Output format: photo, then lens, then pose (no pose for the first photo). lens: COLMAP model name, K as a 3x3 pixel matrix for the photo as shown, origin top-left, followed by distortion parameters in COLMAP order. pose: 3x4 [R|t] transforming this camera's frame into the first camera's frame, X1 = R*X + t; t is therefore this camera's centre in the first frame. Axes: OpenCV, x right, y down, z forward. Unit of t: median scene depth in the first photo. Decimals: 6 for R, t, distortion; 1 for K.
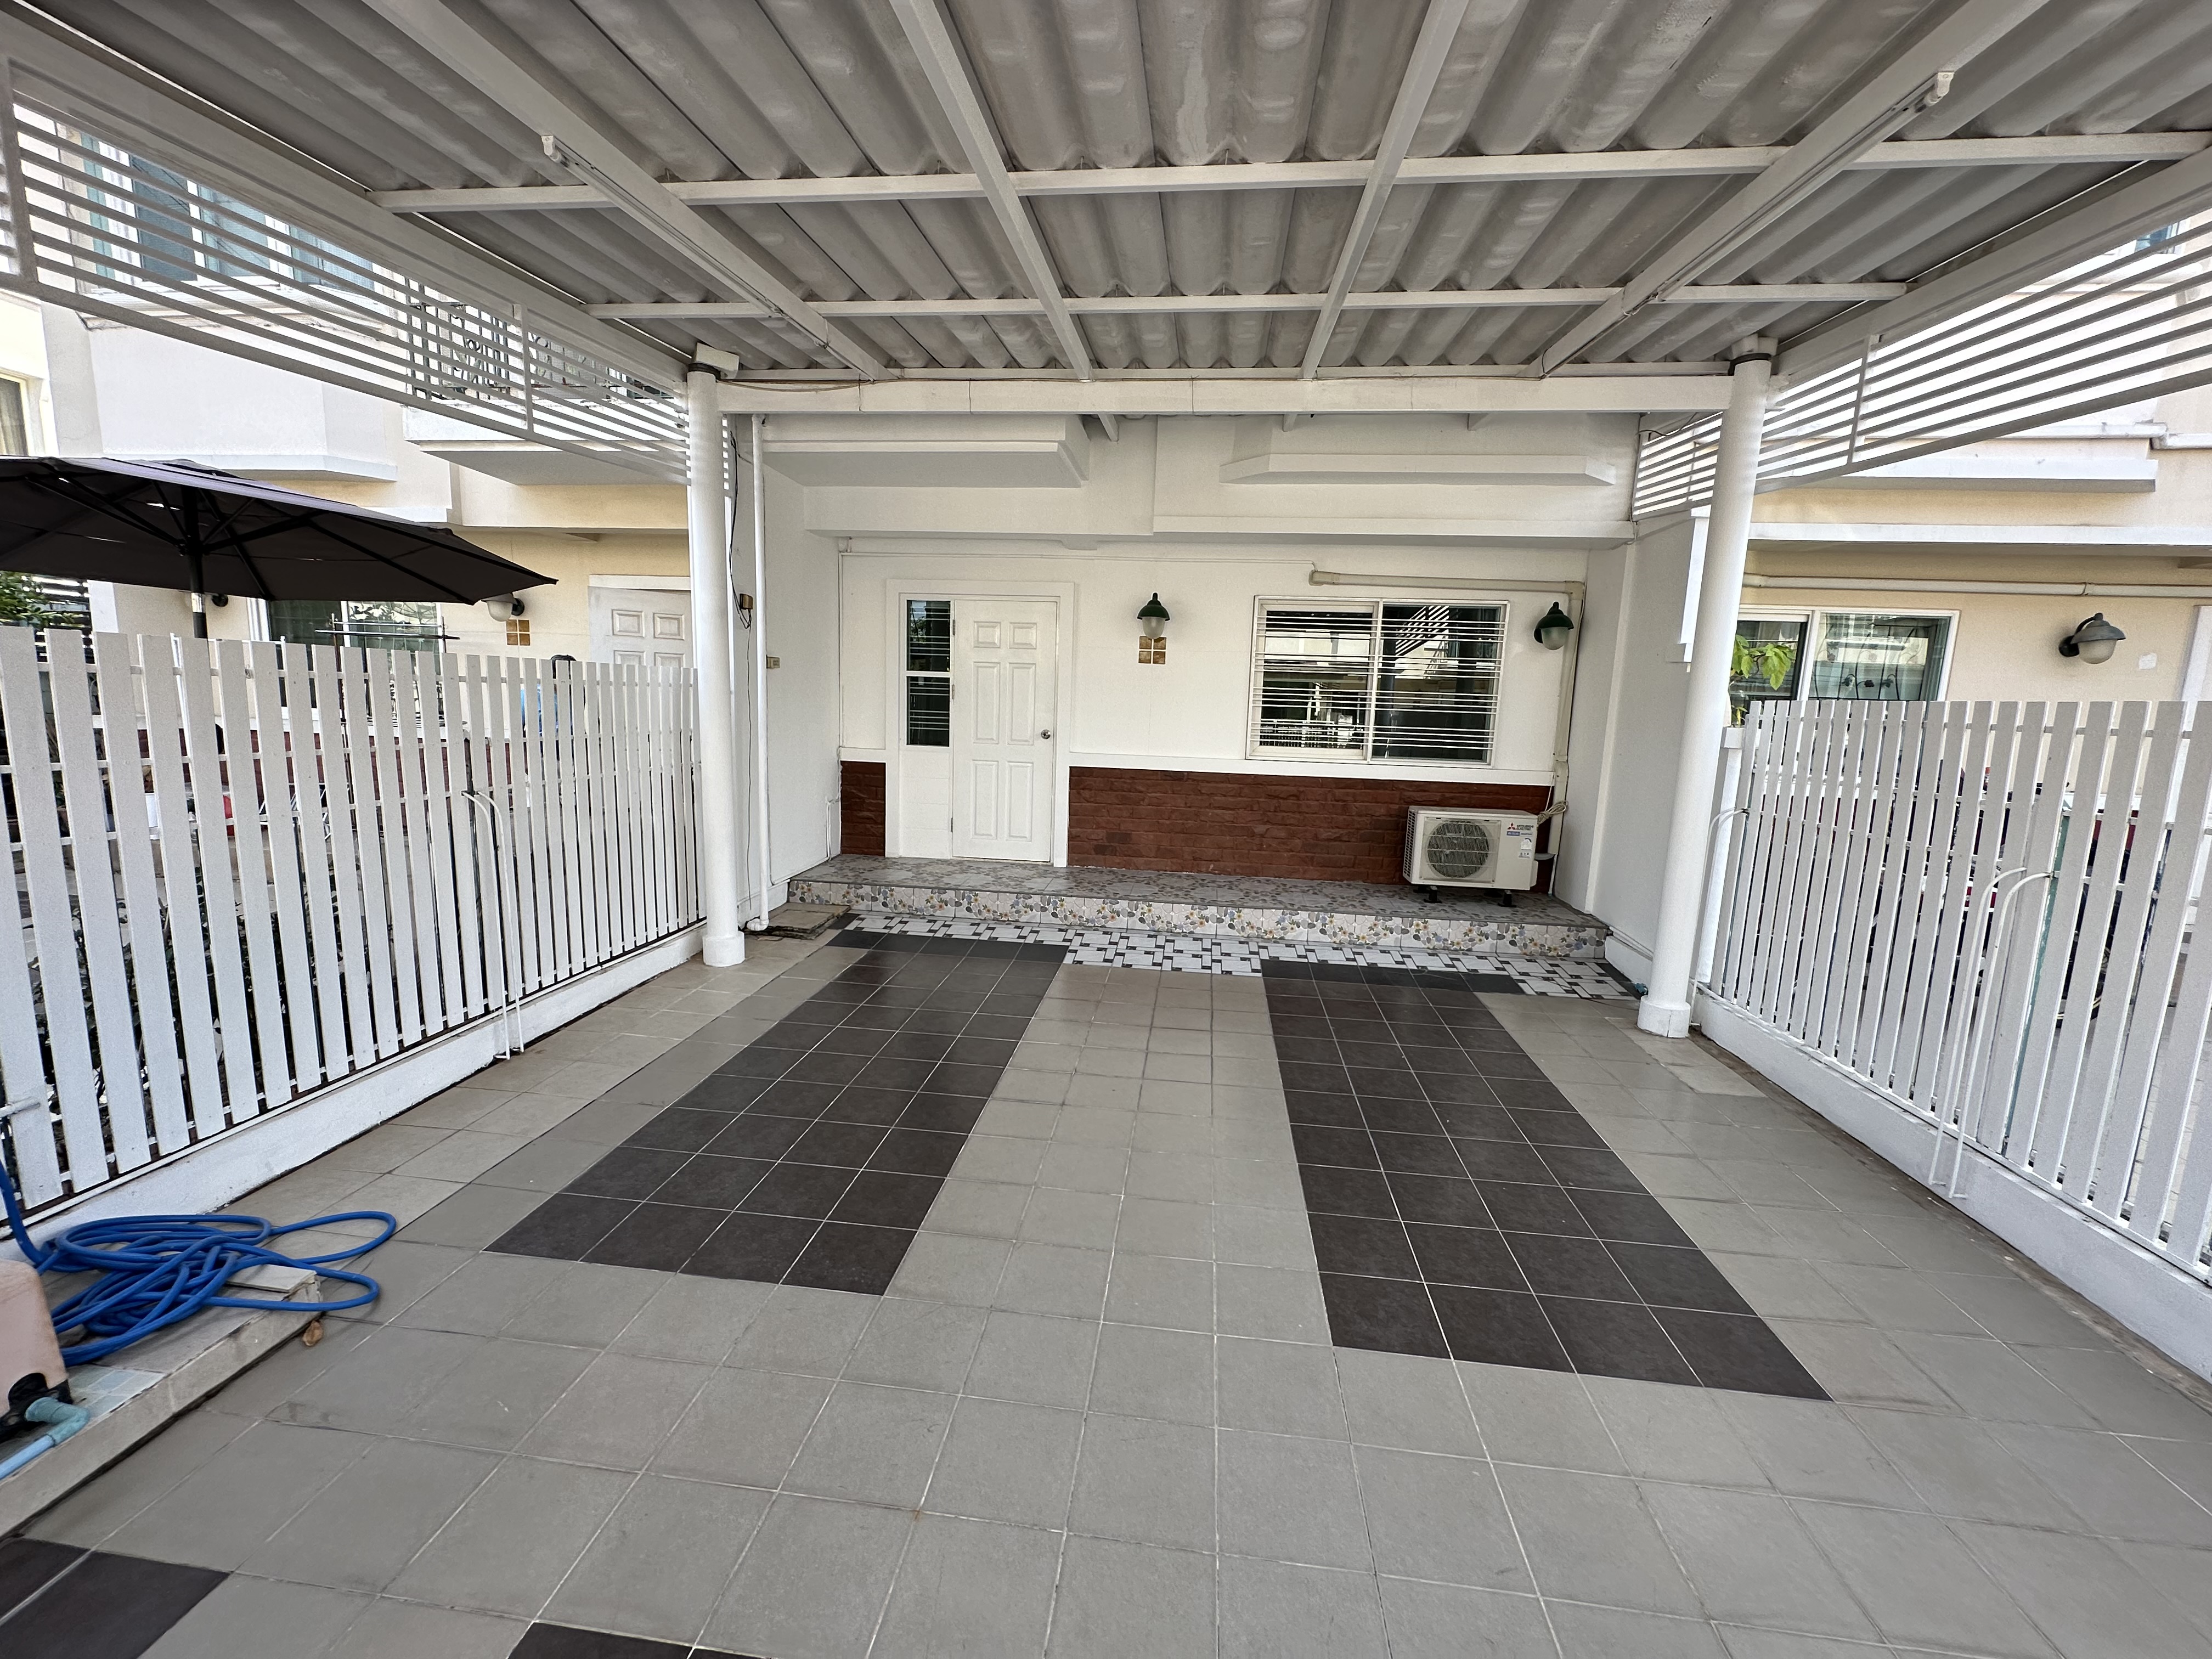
lens RADIAL K [[872.3, 0, 1106.0], [0, 872.3, 829.5], [0, 0, 1]] dist [-0.000153, 0.000269]
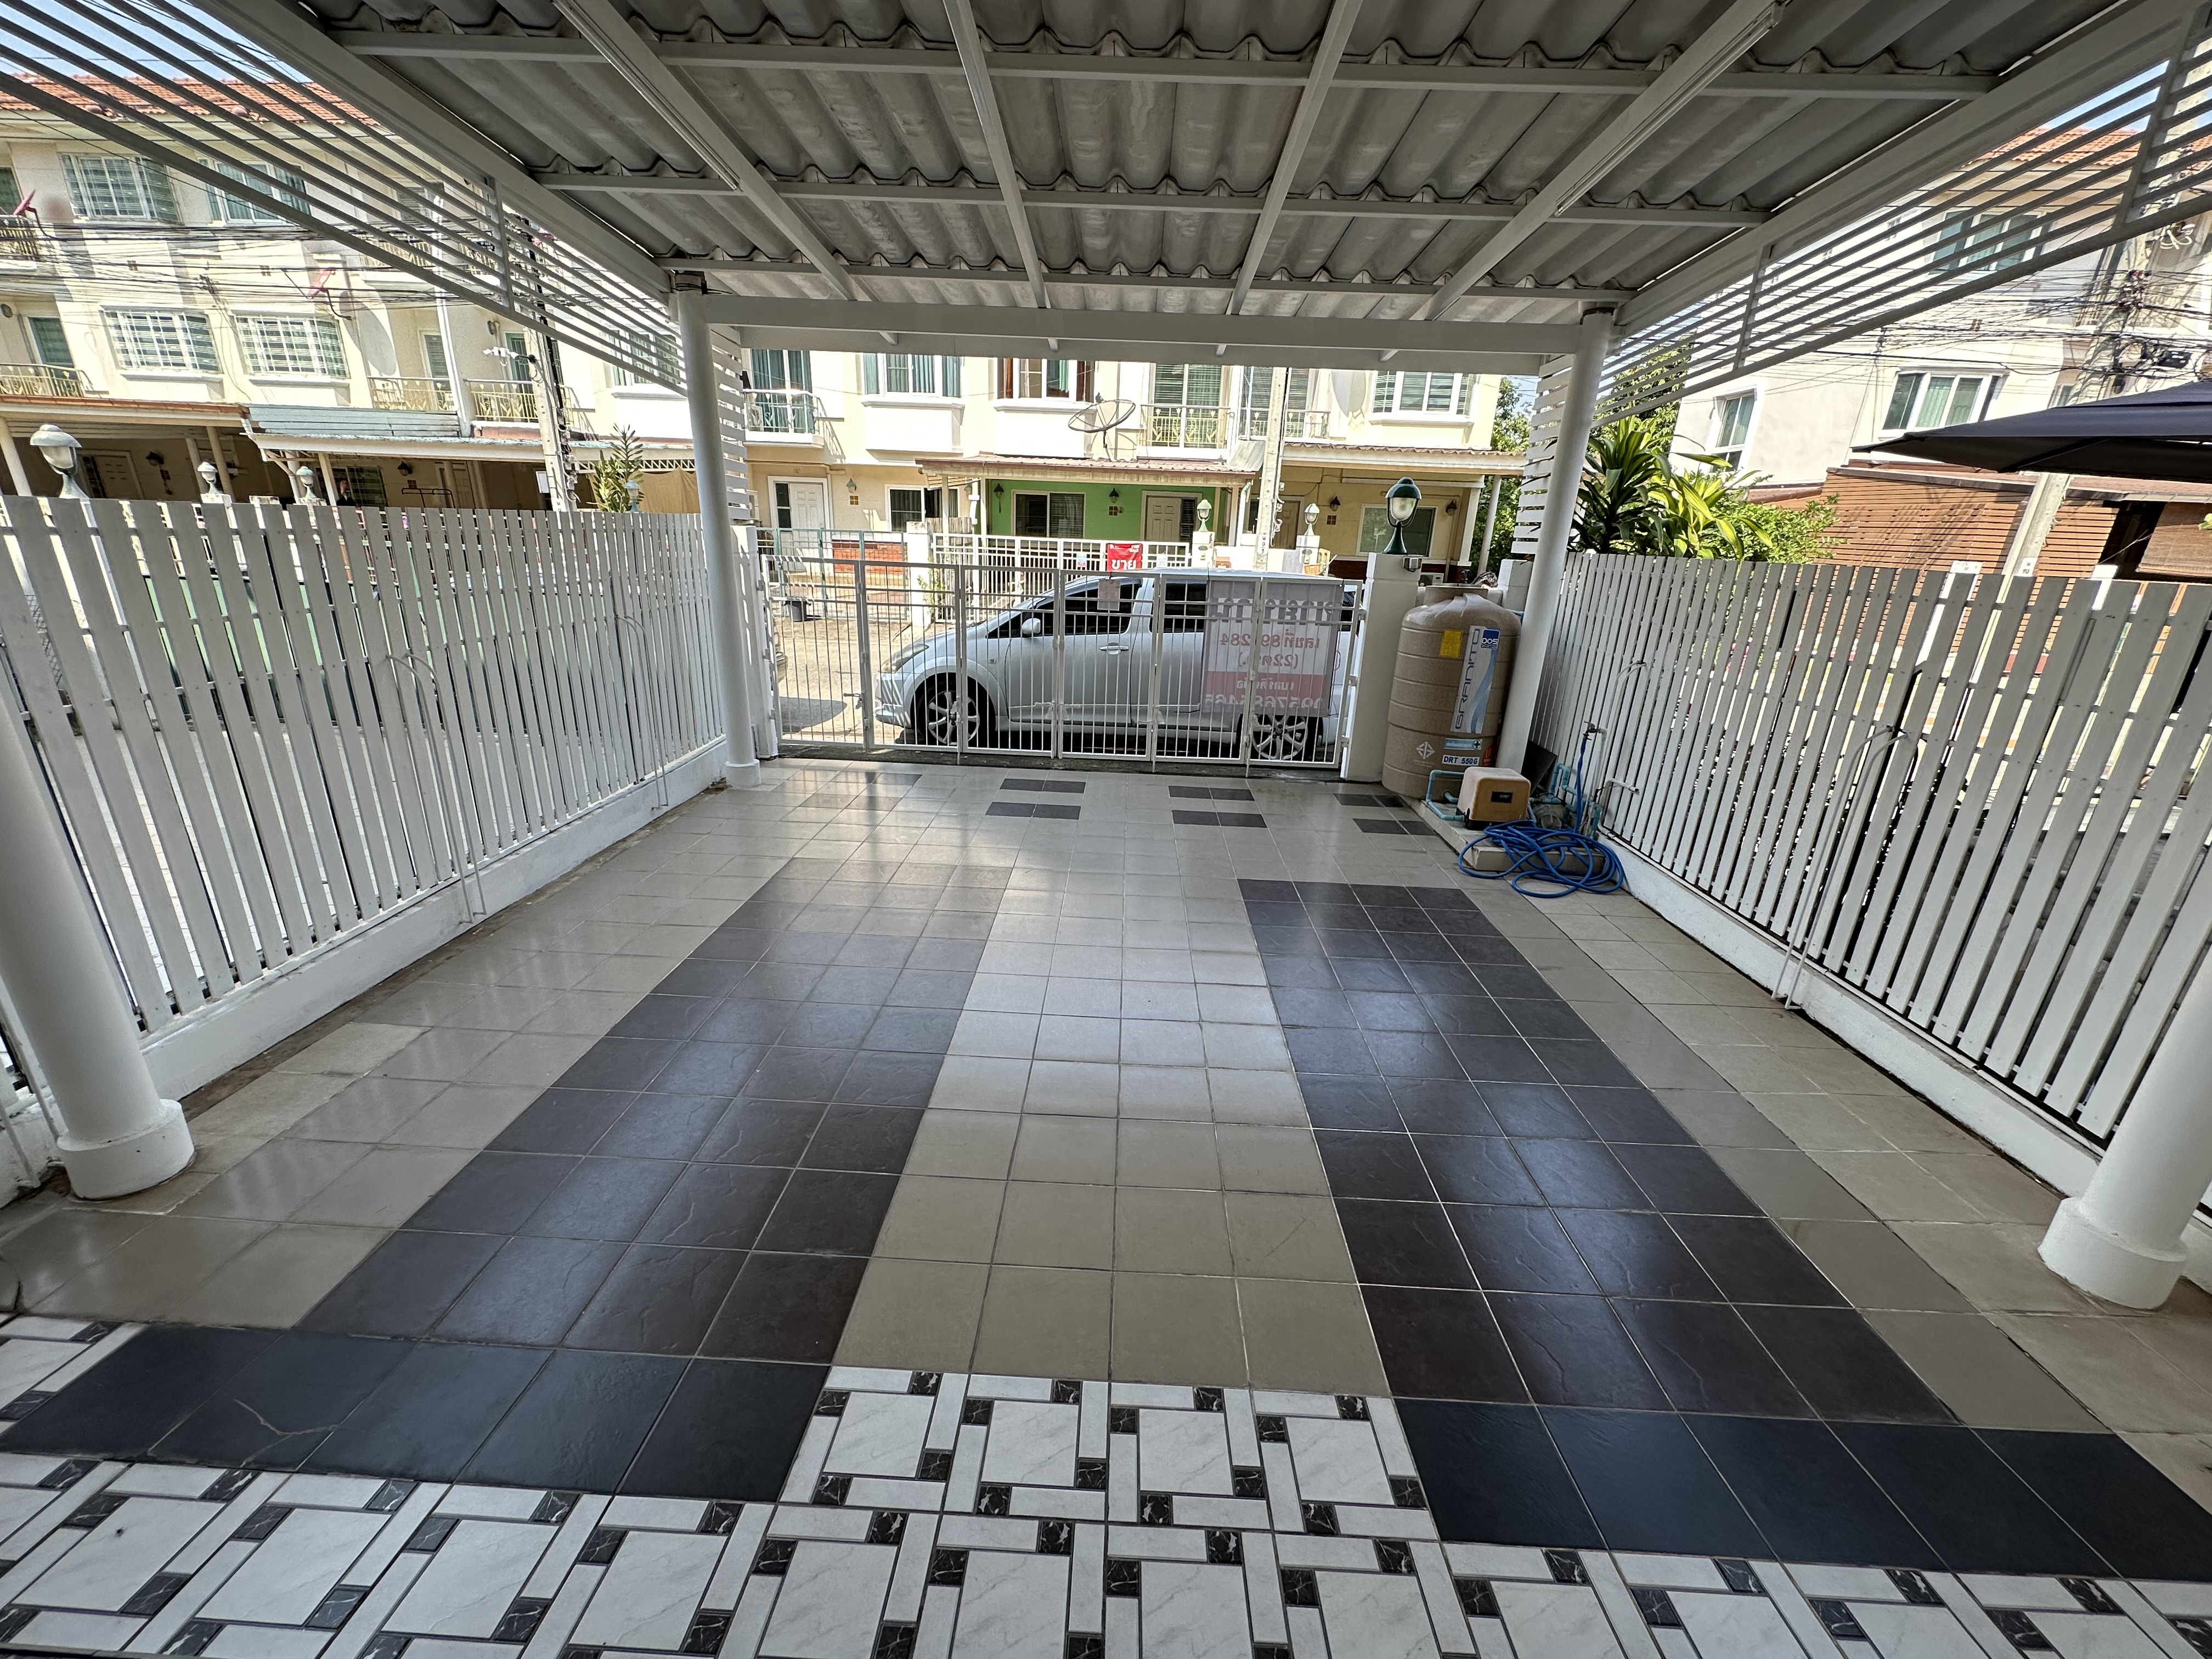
lens RADIAL K [[872.3, 0, 1106.0], [0, 872.3, 829.5], [0, 0, 1]] dist [-0.000153, 0.000269]
pose [[-0.993975, -0.041300, -0.101533, 0.166184], [-0.083813, 0.883332, 0.461194, -0.304004], [0.070640, 0.466925, -0.881471, 1.814251]]
